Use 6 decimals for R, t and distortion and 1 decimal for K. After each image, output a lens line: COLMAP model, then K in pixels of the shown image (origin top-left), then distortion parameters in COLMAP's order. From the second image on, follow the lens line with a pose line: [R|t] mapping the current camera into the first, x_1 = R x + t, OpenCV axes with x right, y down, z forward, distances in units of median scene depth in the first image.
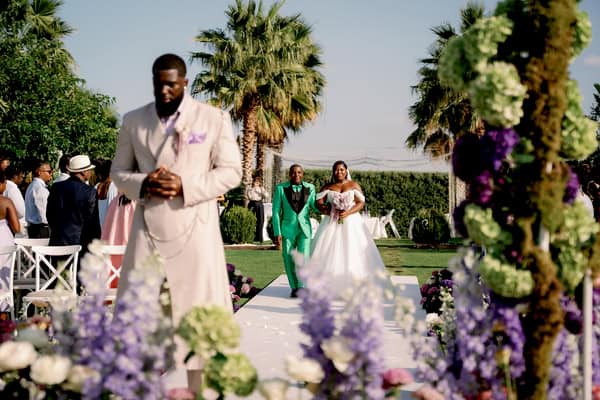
lens RADIAL K [[1413.5, 0, 300.0], [0, 1413.5, 200.0], [0, 0, 1]] dist [0.194700, -0.074728]
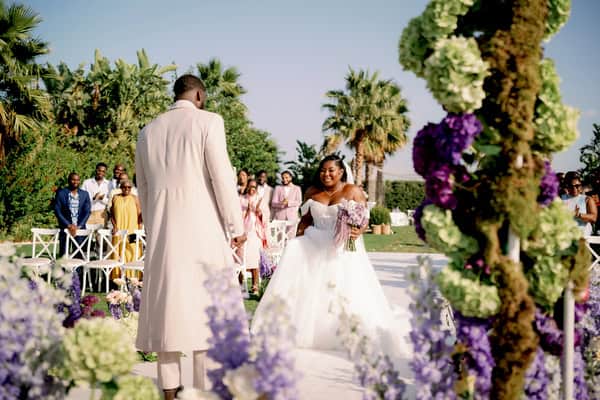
lens RADIAL K [[792.3, 0, 299.0], [0, 792.3, 164.6], [0, 0, 1]] dist [-0.035693, -0.013160]
pose [[0.987543, 0.000053, -0.157352, 0.119118], [-0.007095, 0.998998, -0.044193, 0.000537], [0.157192, 0.044758, 0.986553, 0.517823]]
